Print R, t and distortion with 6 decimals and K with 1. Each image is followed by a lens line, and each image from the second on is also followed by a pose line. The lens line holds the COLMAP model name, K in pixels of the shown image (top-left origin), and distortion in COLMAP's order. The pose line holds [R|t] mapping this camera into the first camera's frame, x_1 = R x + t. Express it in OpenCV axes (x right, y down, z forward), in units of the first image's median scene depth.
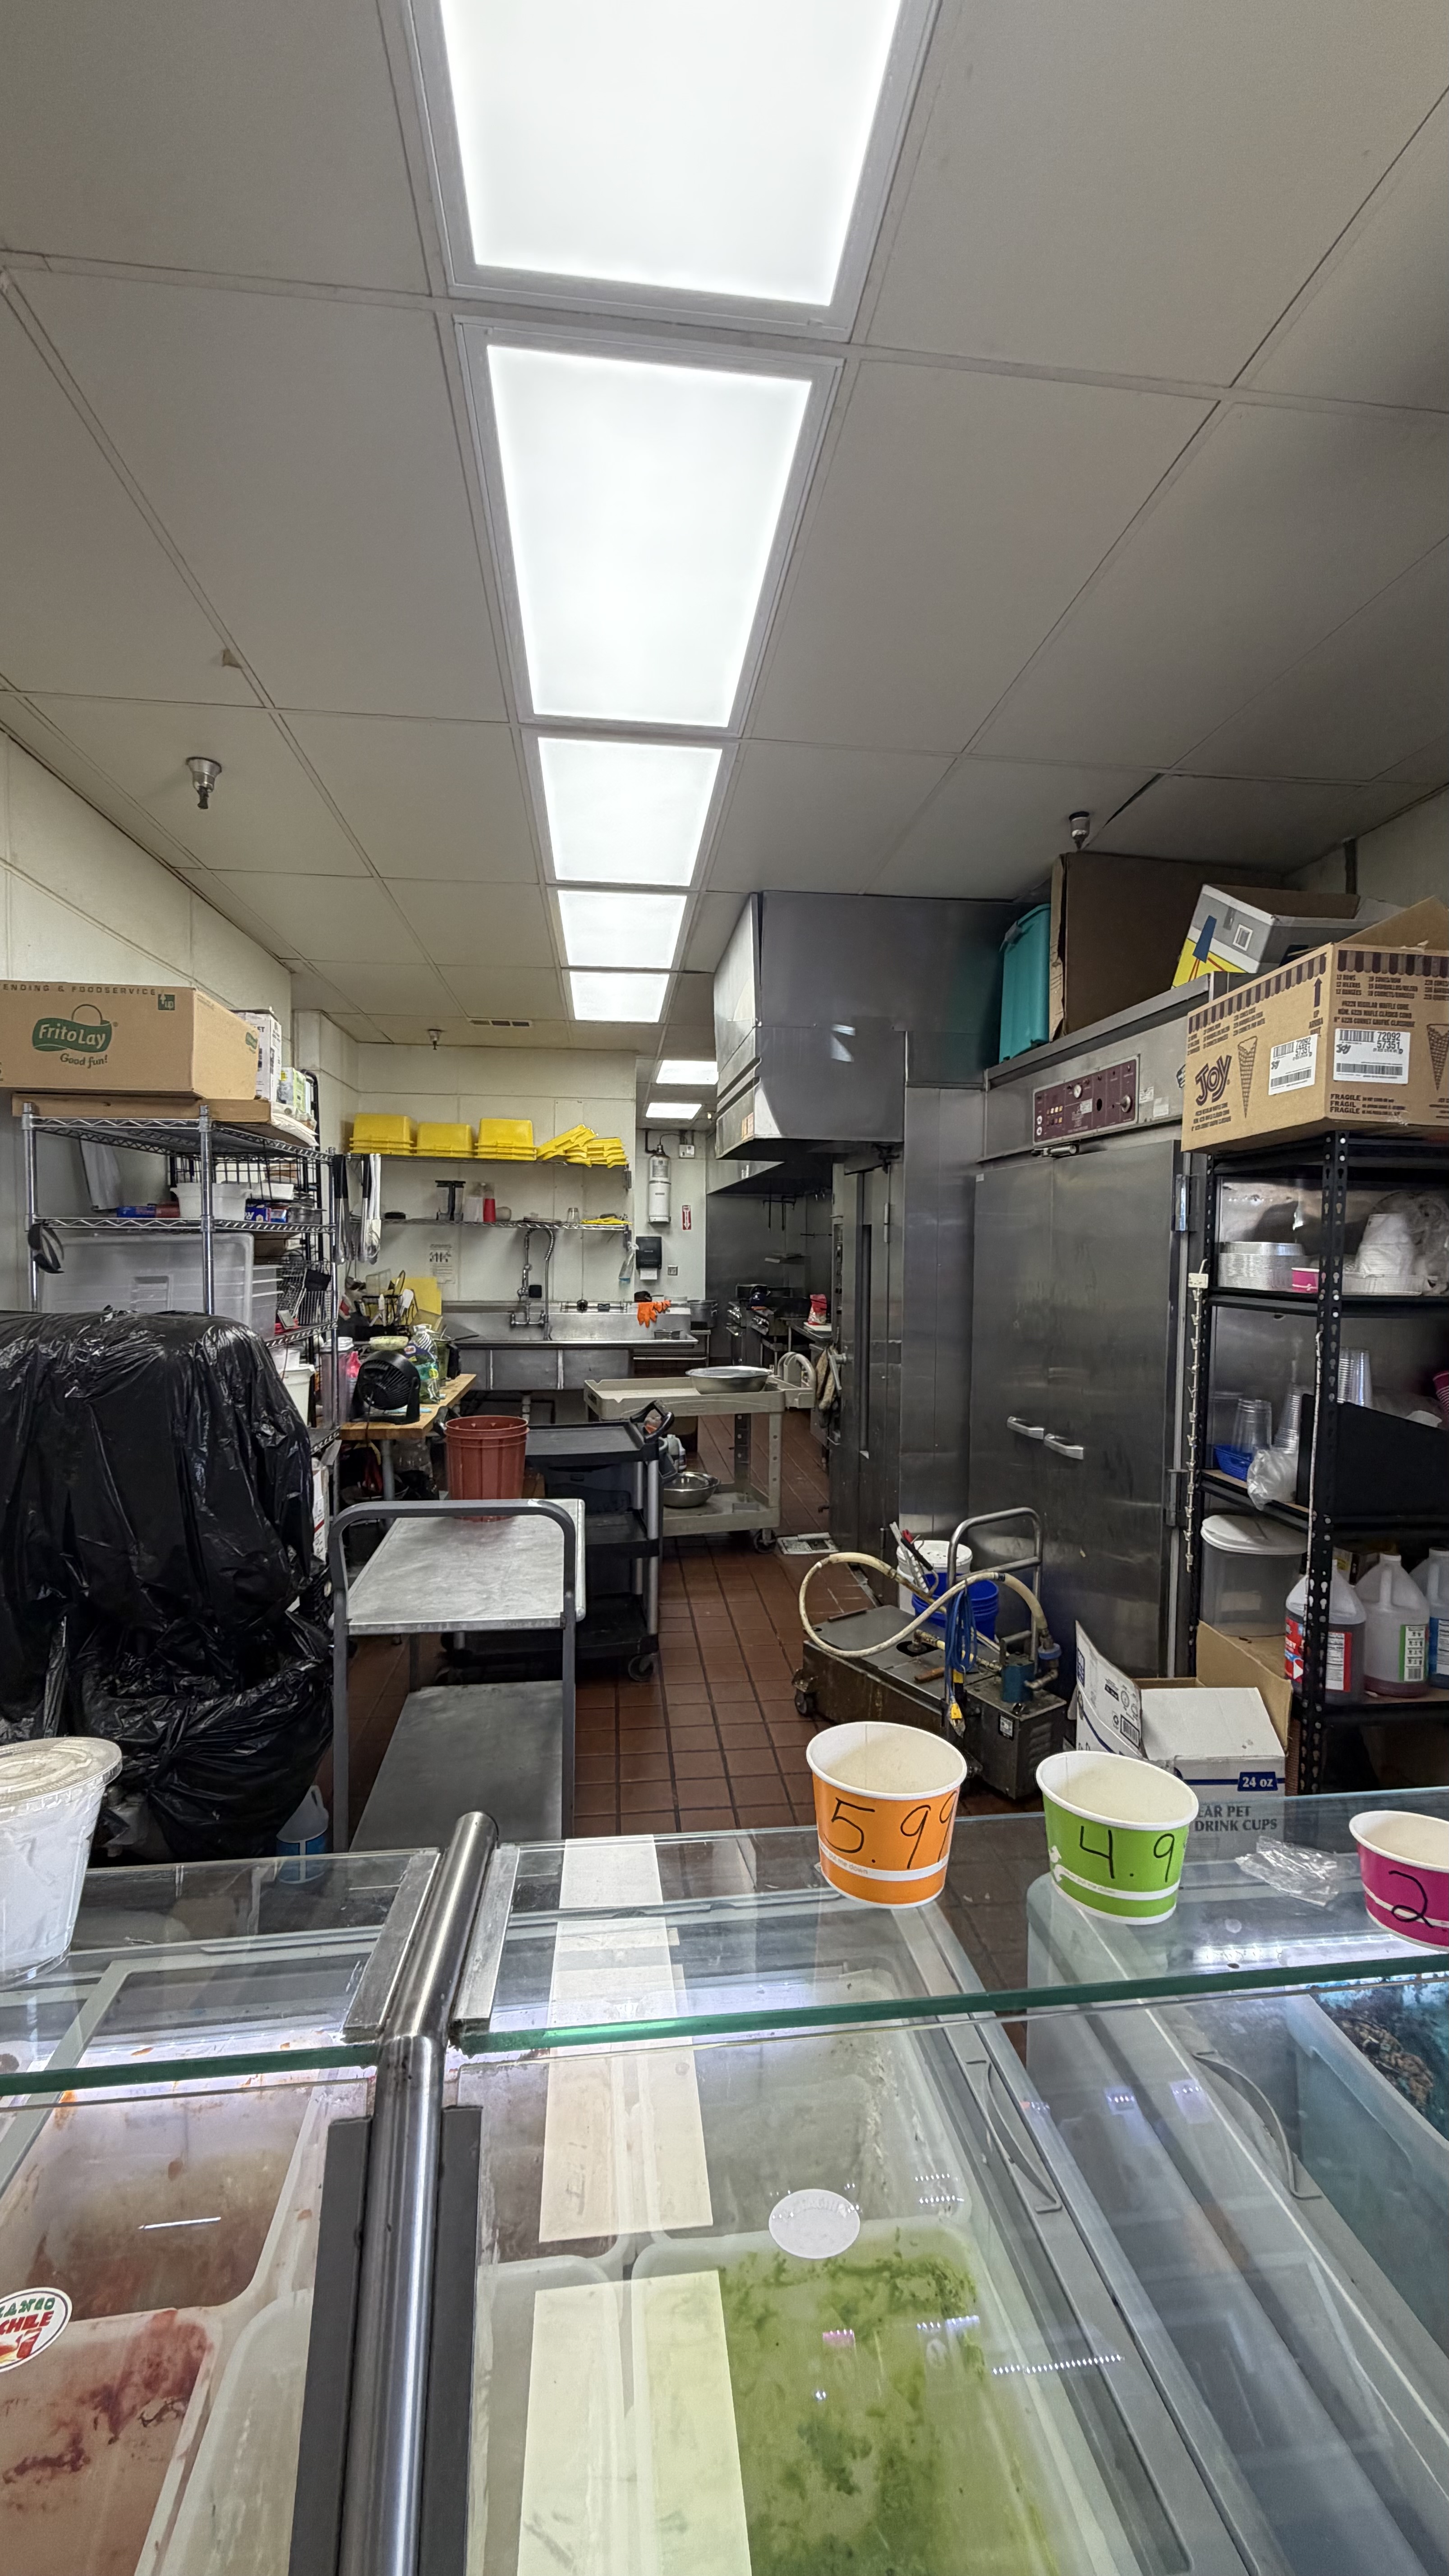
lens RADIAL K [[1023.5, 0, 729.6], [0, 1023.5, 1278.4], [0, 0, 1]] dist [0.000142, -0.000296]
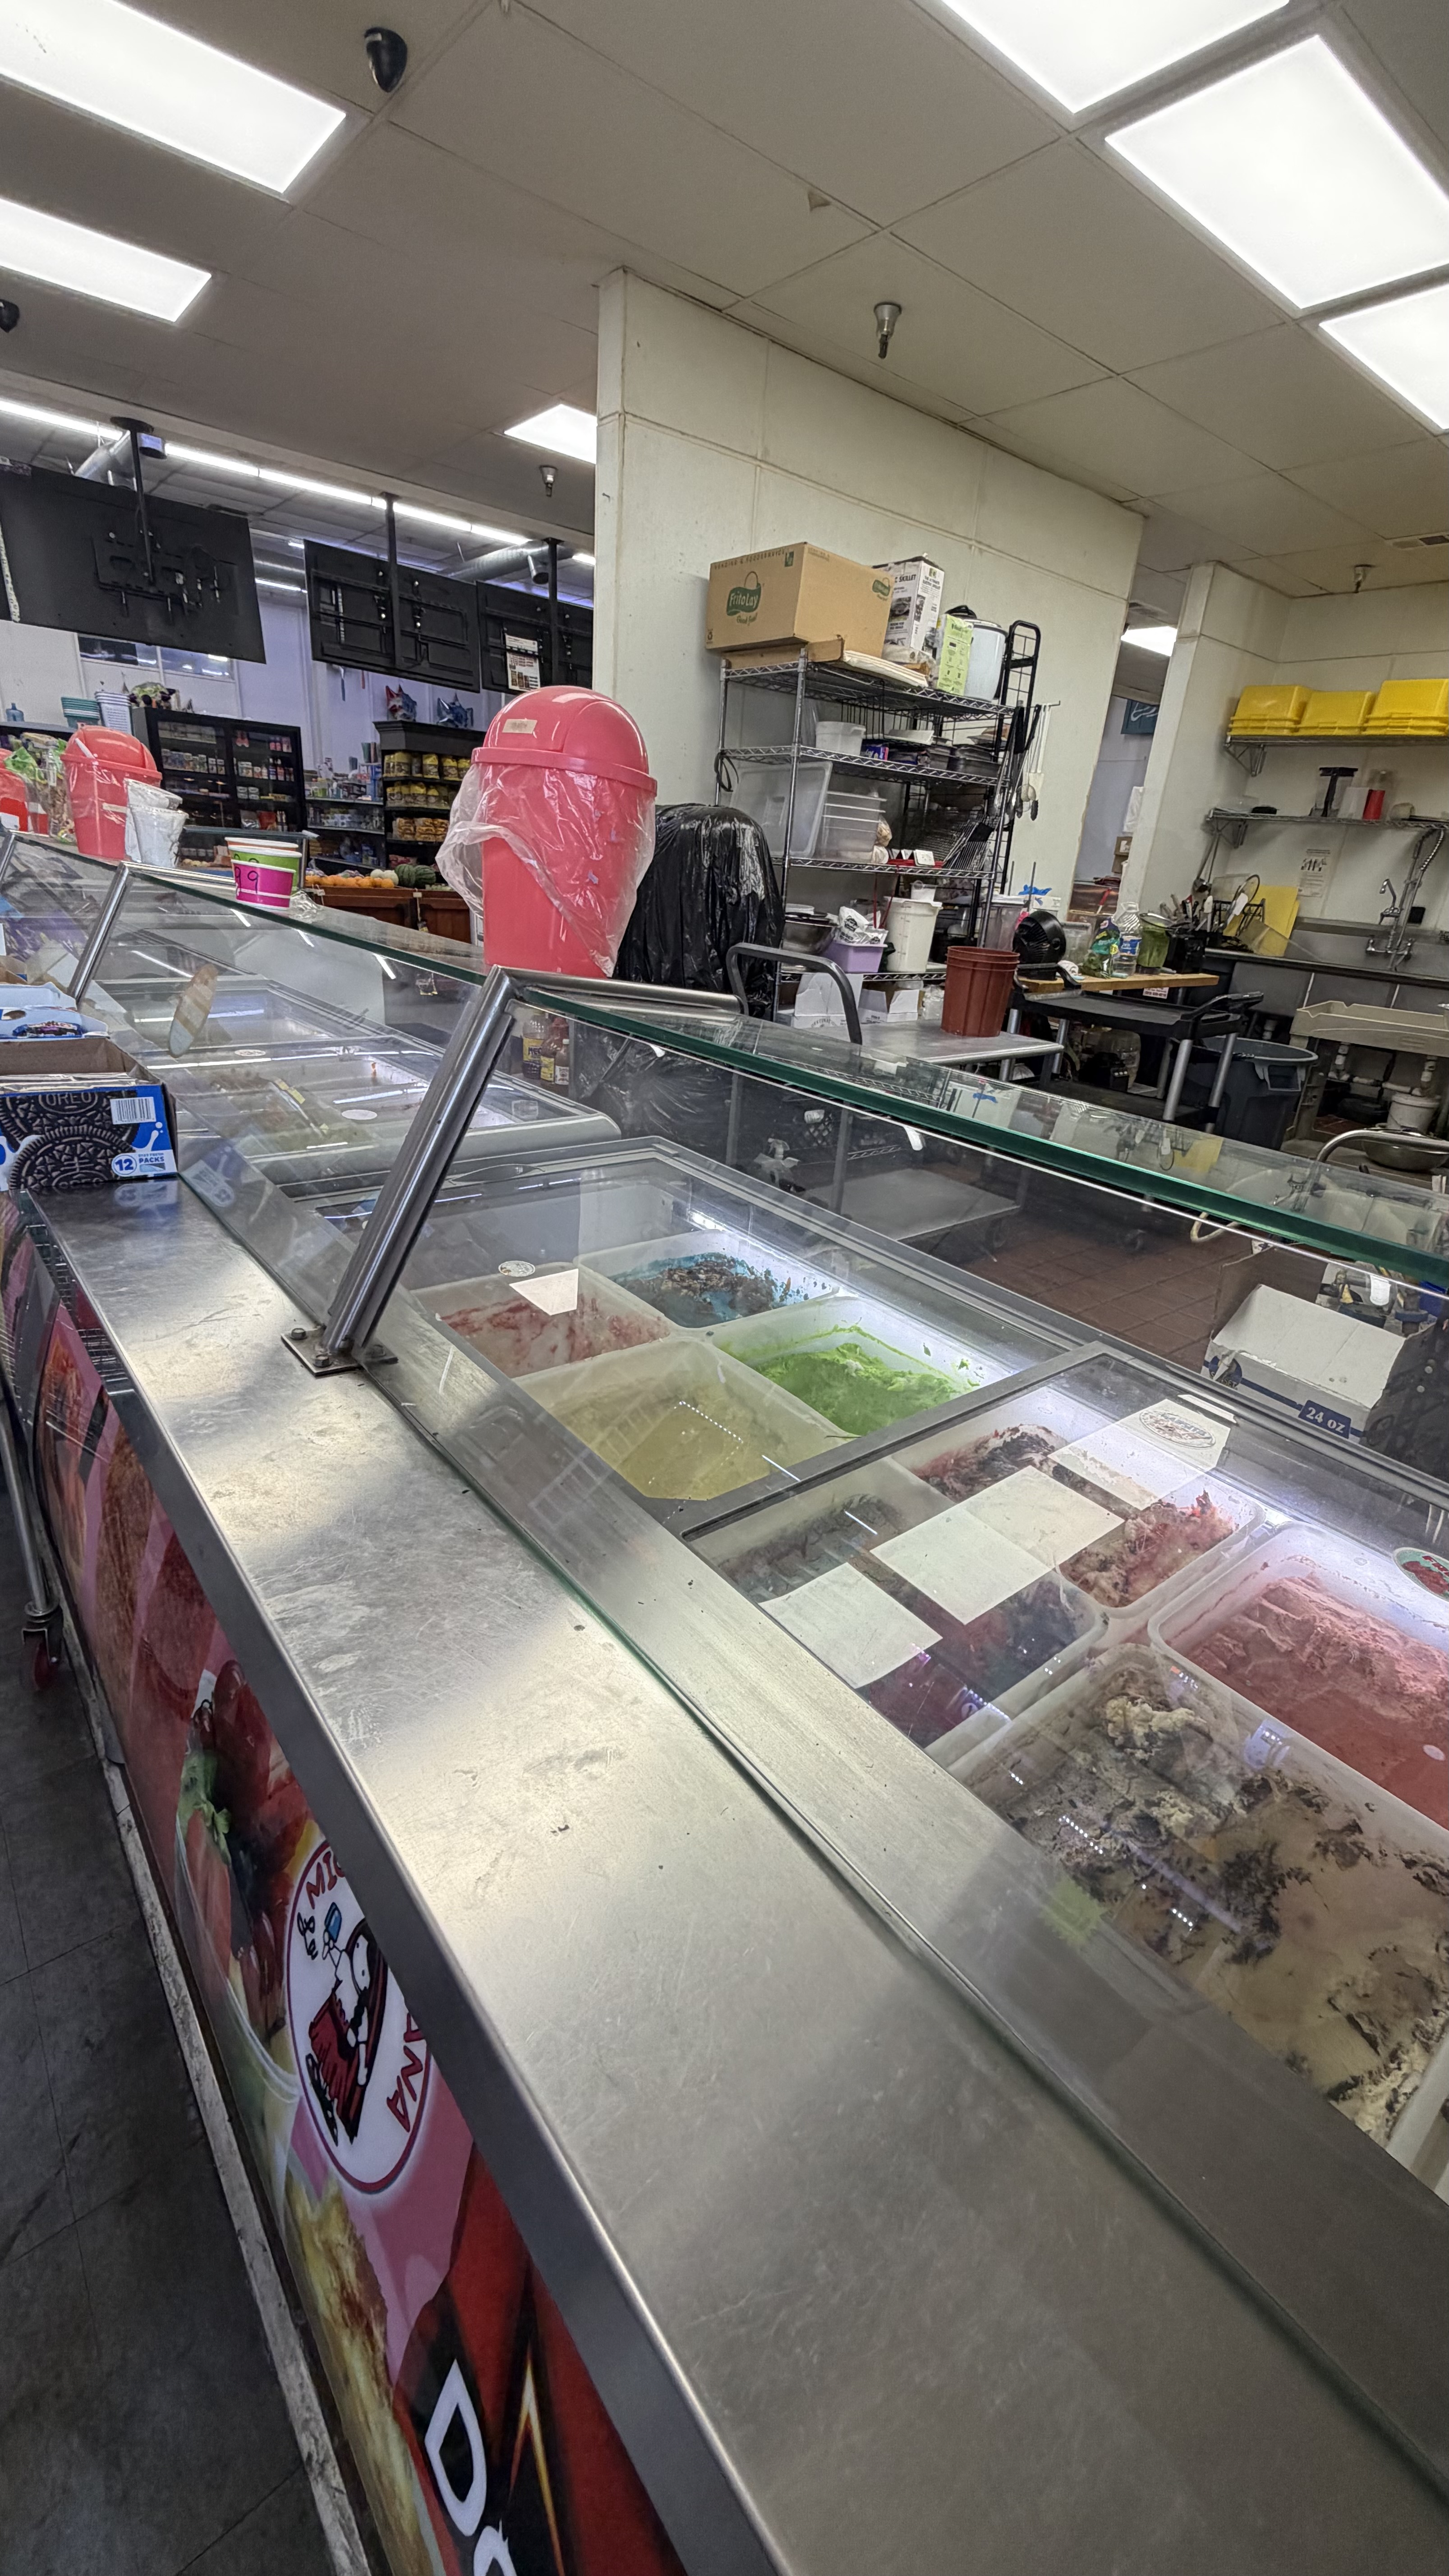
lens RADIAL K [[1023.5, 0, 726.8], [0, 1023.5, 1282.8], [0, 0, 1]] dist [0.000142, -0.000296]
pose [[0.530733, 0.361310, -0.766667, 0.722483], [-0.099320, 0.924861, 0.367107, 0.109031], [0.841699, -0.118690, 0.526740, 0.134971]]
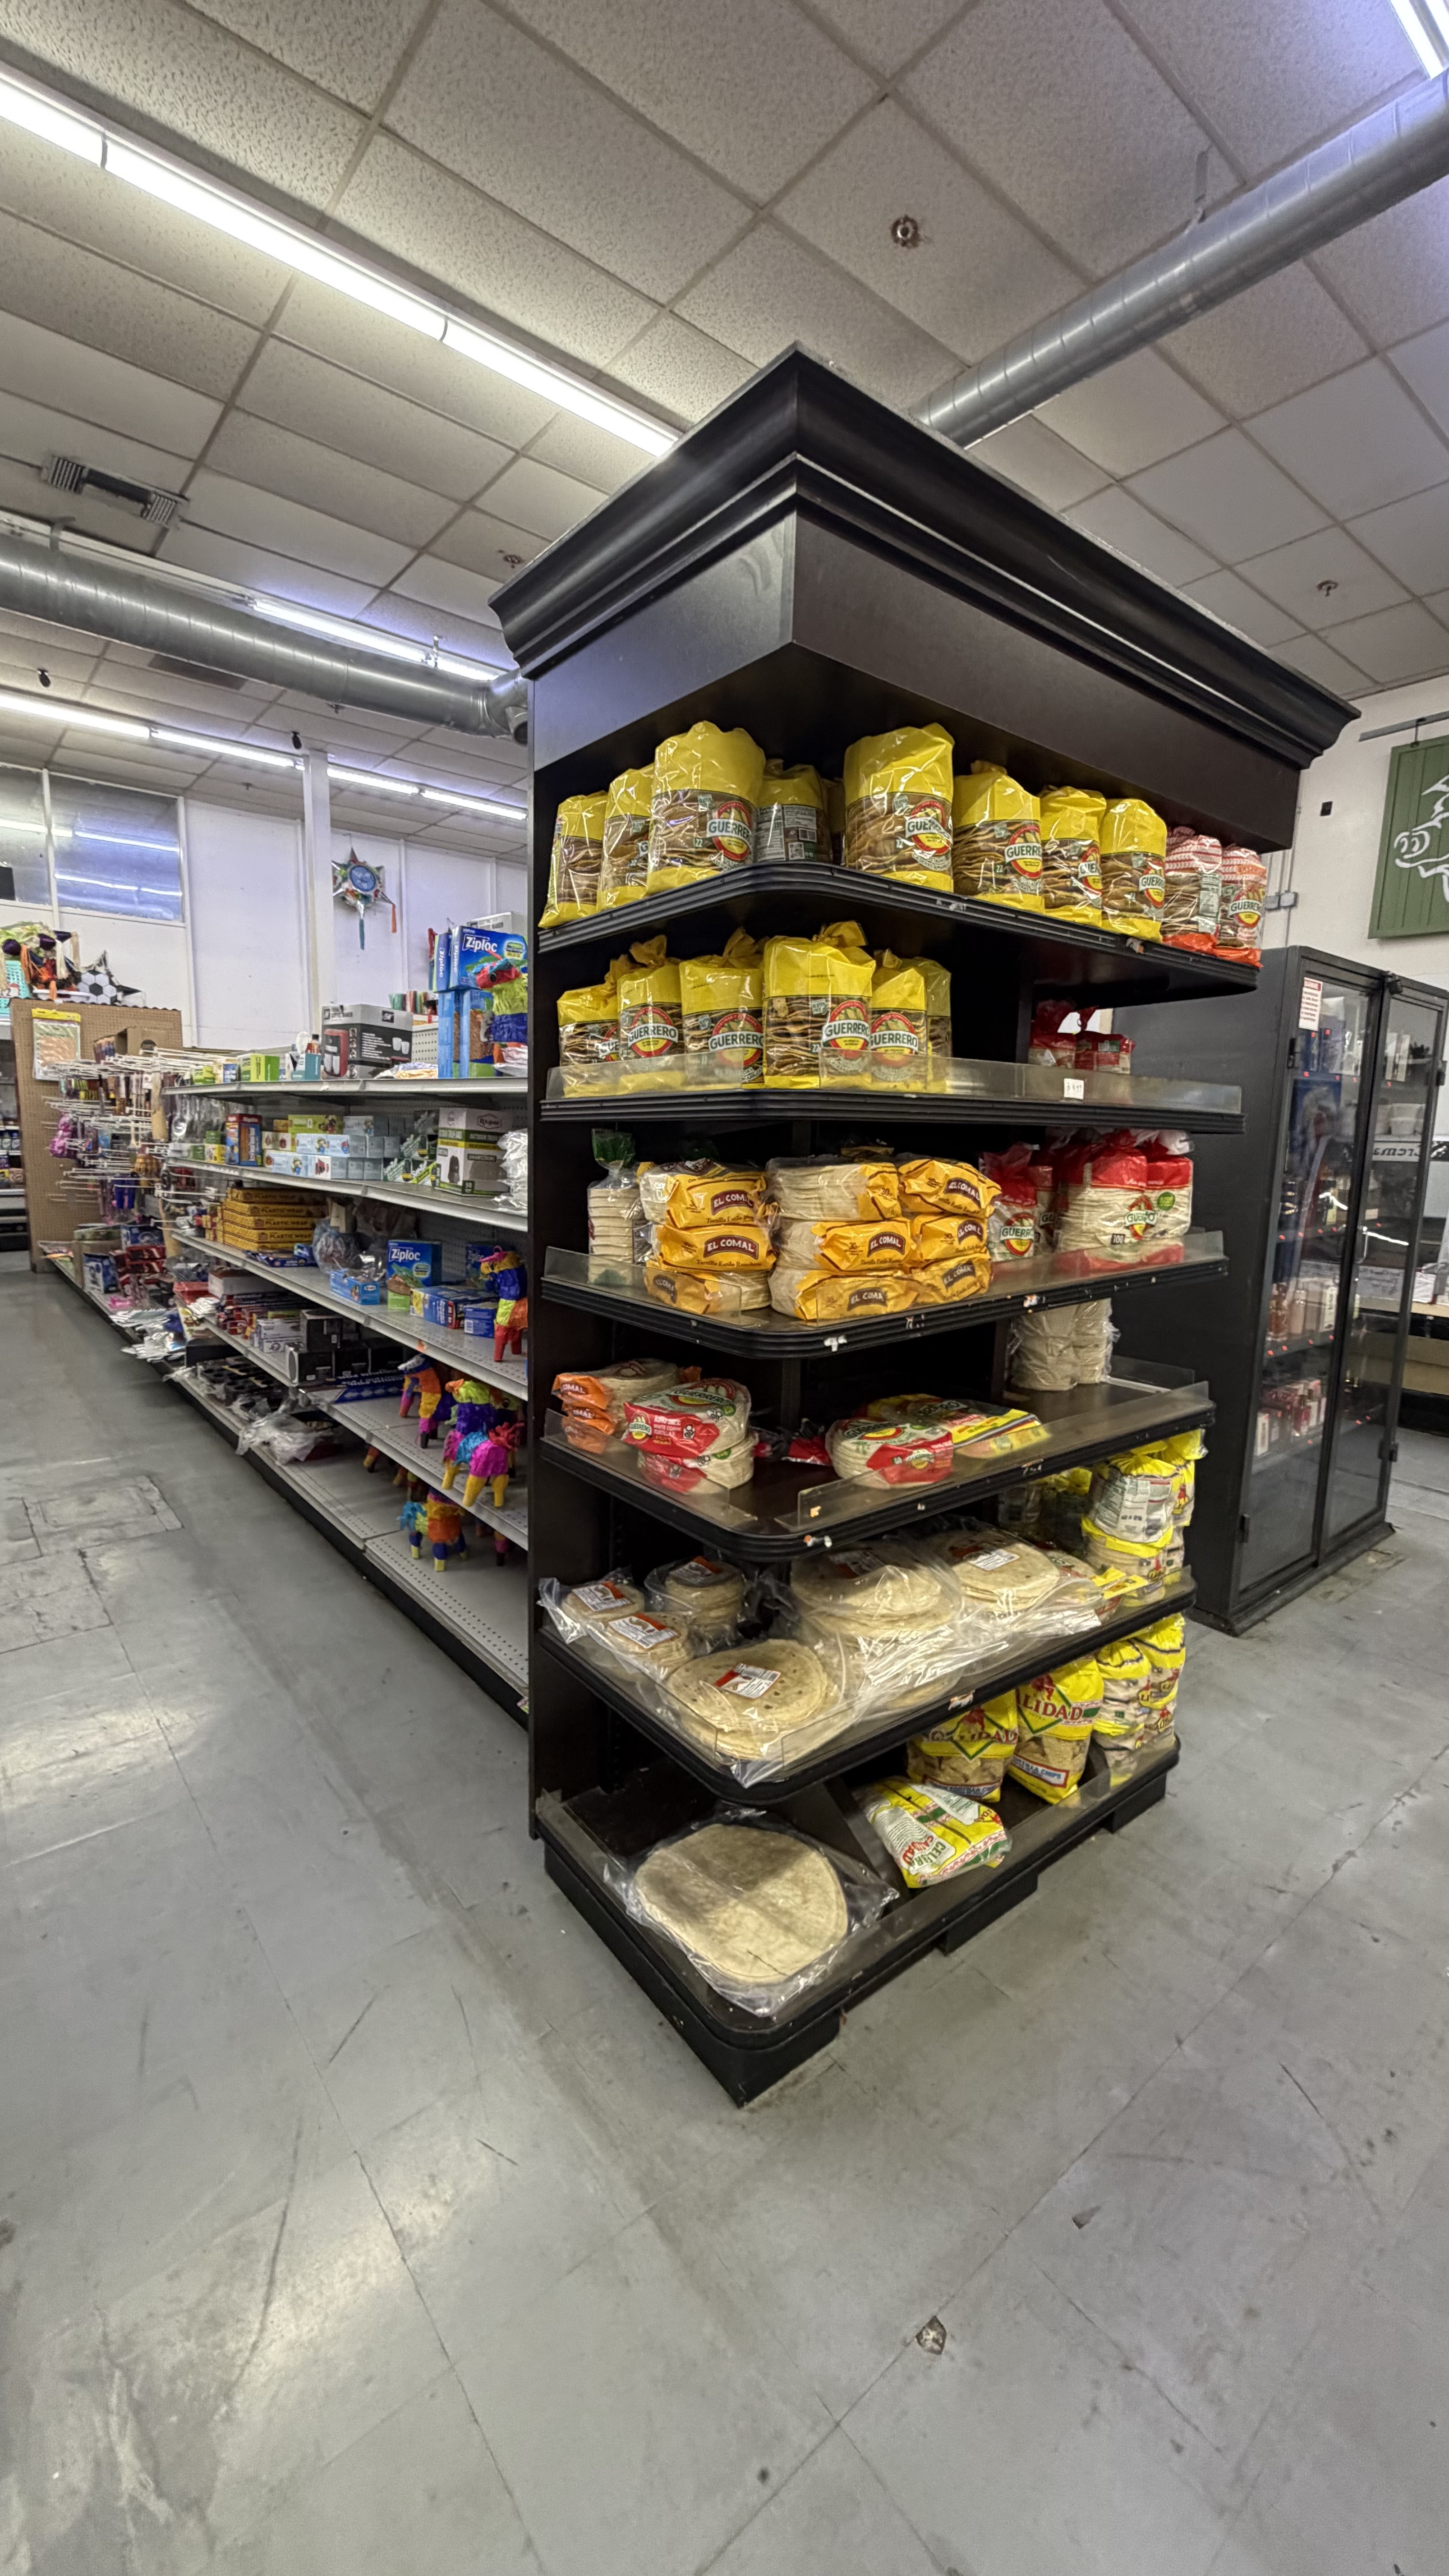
lens RADIAL K [[1023.5, 0, 722.5], [0, 1023.5, 1277.6], [0, 0, 1]] dist [0.000142, -0.000296]
pose [[0.536102, 0.133835, -0.833476, -2.944882], [-0.049568, 0.990639, 0.127189, 0.016998], [0.842697, -0.026873, 0.537718, 1.038258]]
